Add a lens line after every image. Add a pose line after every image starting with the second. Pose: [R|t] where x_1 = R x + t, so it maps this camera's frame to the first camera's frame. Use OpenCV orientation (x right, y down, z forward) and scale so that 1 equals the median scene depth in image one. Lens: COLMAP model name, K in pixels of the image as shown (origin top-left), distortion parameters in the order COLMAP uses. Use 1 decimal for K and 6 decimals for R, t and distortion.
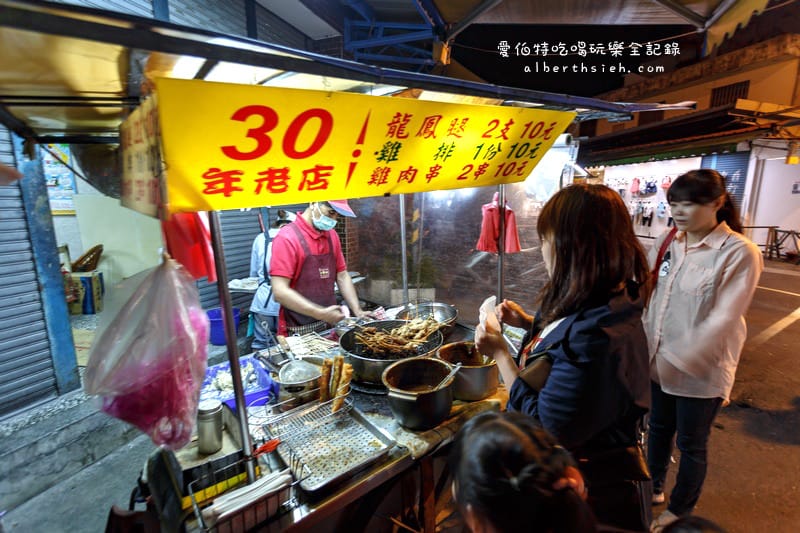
lens RADIAL K [[371.2, 0, 400.0], [0, 371.2, 266.5], [0, 0, 1]] dist [-0.000130, -0.000065]
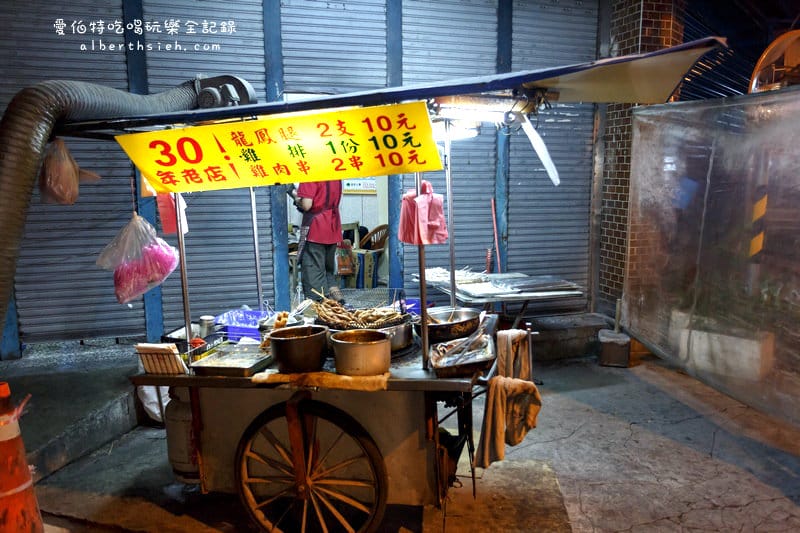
lens RADIAL K [[609.1, 0, 400.0], [0, 609.1, 266.5], [0, 0, 1]] dist [-0.000686, -0.000235]
pose [[0.618784, 0.118873, -0.776515, 0.988114], [-0.144479, 0.988844, 0.036245, -0.024377], [0.772160, 0.089762, 0.629056, 0.006545]]
